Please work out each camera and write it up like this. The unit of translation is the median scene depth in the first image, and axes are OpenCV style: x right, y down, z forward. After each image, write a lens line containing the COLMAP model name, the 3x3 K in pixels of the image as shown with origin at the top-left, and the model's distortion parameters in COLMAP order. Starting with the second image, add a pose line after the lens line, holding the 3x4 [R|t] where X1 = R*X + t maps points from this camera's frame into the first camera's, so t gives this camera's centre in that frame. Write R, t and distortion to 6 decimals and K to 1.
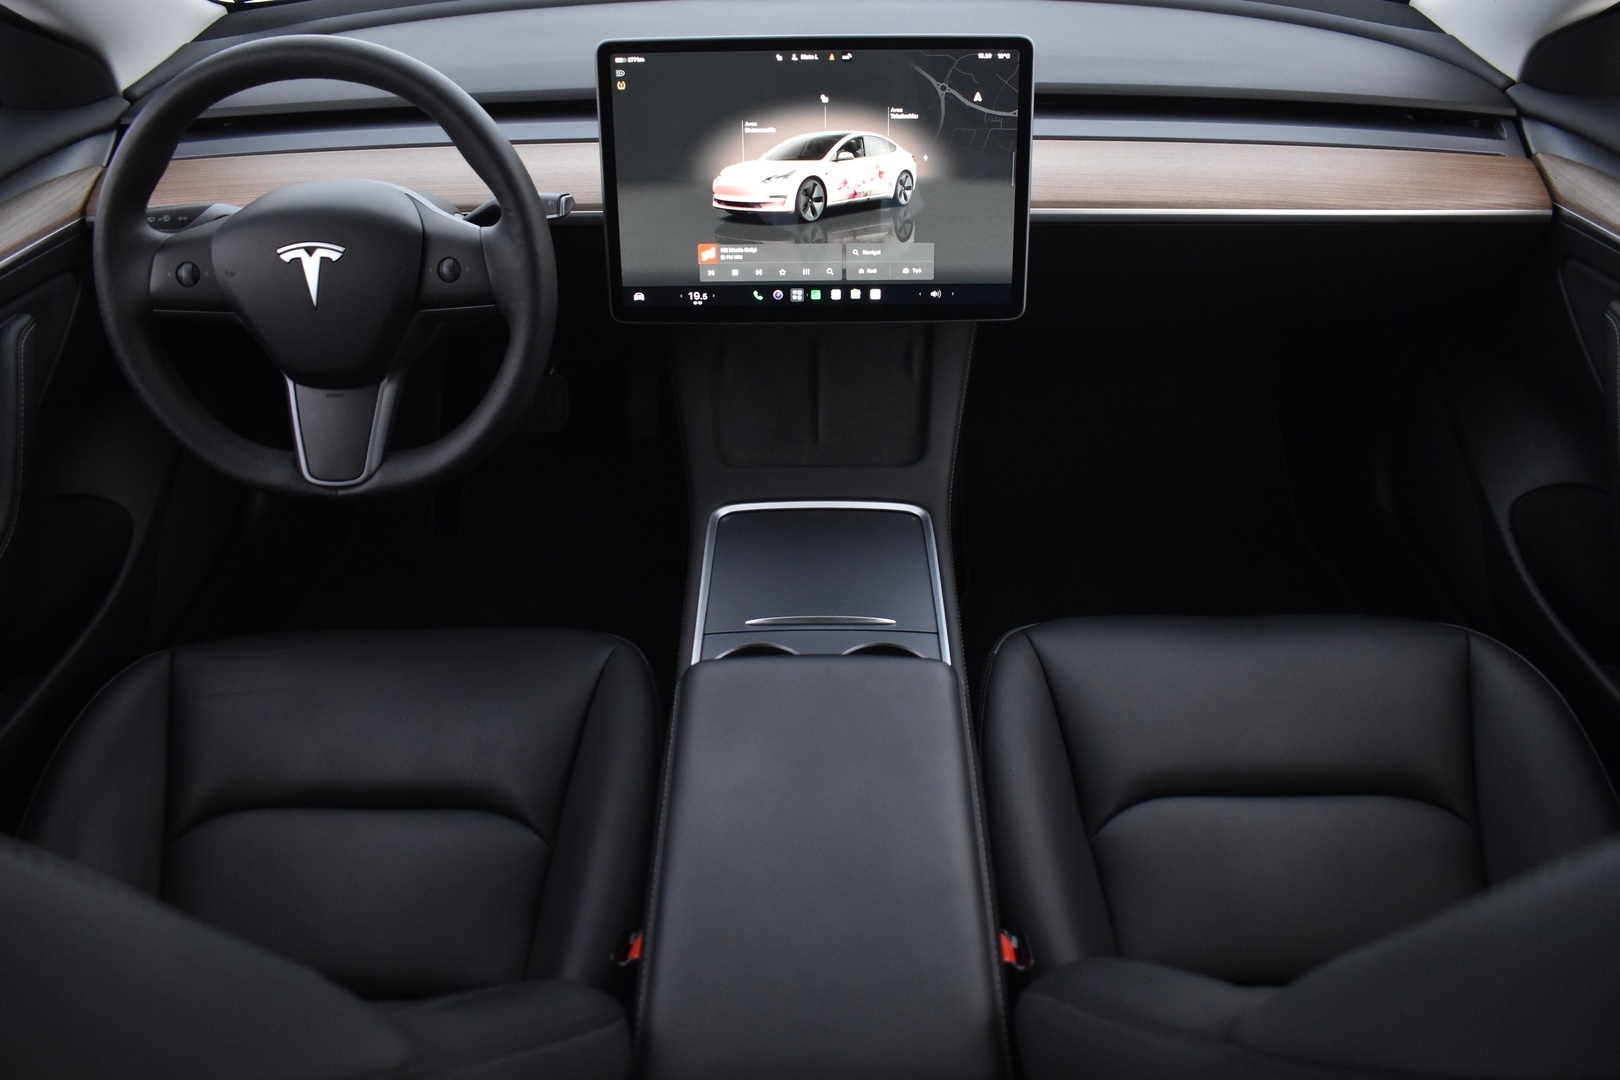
lens RADIAL K [[1240.1, 0, 804.3], [0, 1240.1, 519.3], [0, 0, 1]] dist [-0.095071, 0.016304]
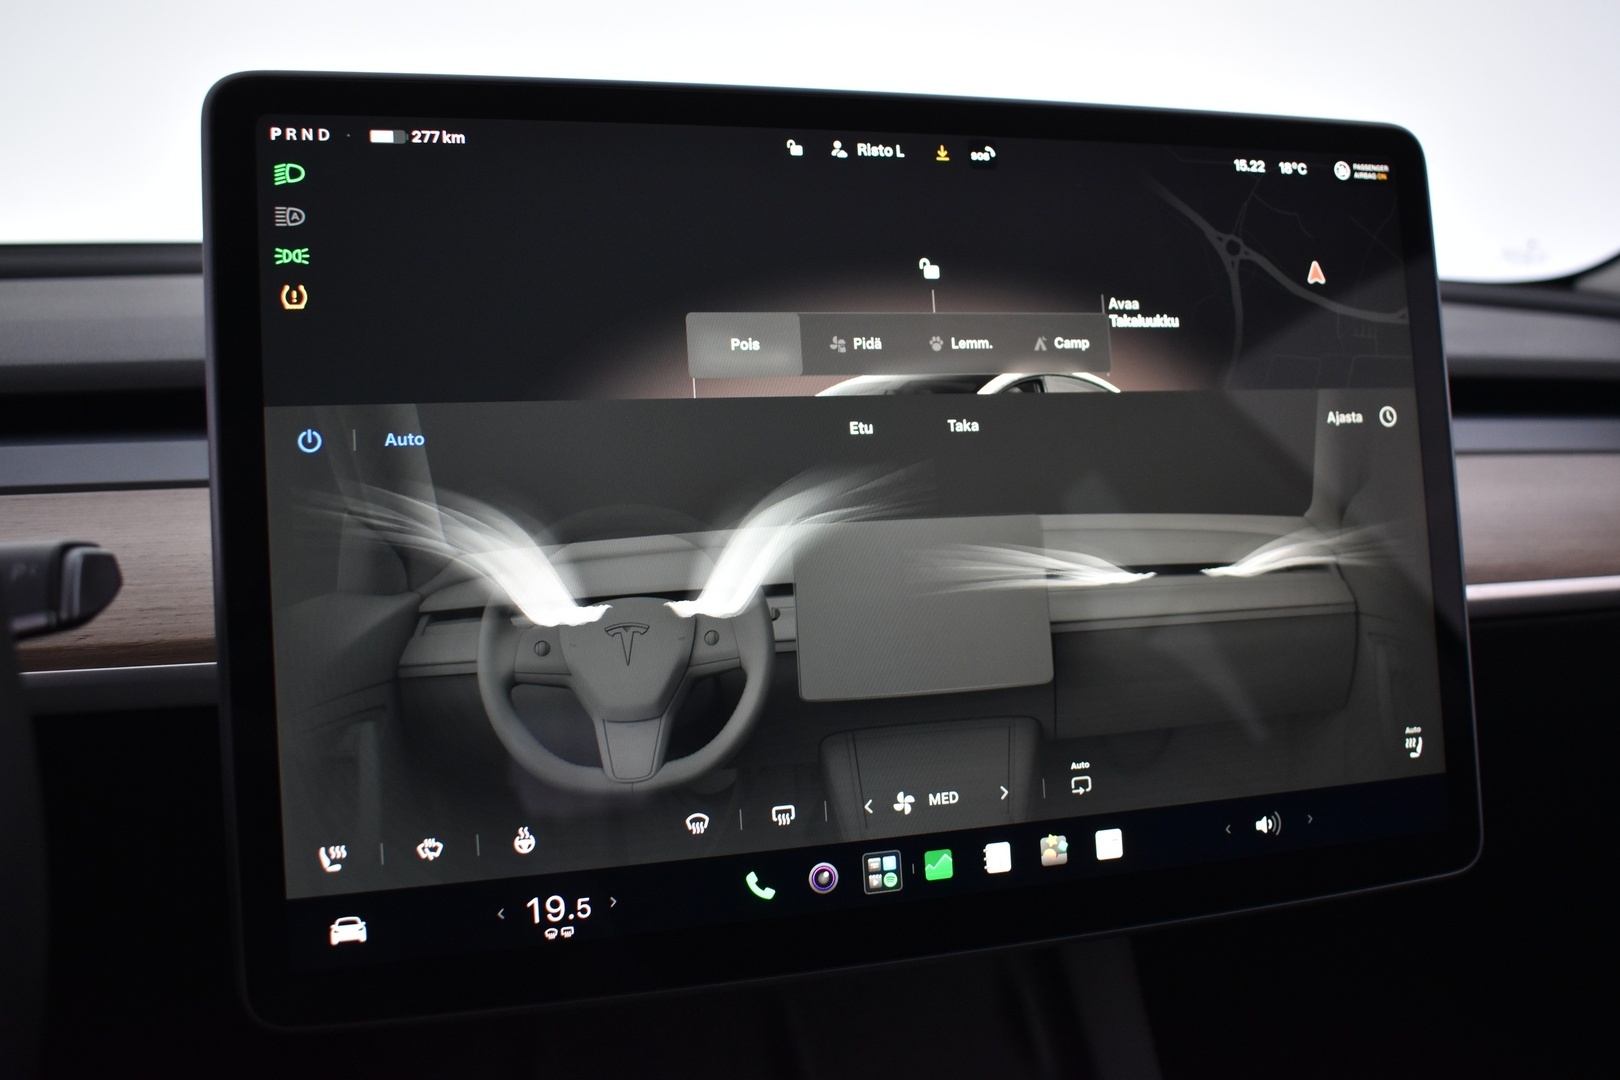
lens RADIAL K [[1502.1, 0, 819.6], [0, 1502.1, 526.9], [0, 0, 1]] dist [-0.084553, 0.000000]
pose [[0.950200, -0.030233, 0.310170, -0.138581], [0.150546, 0.915978, -0.371915, -0.128100], [-0.272865, 0.400089, 0.874914, 0.665121]]
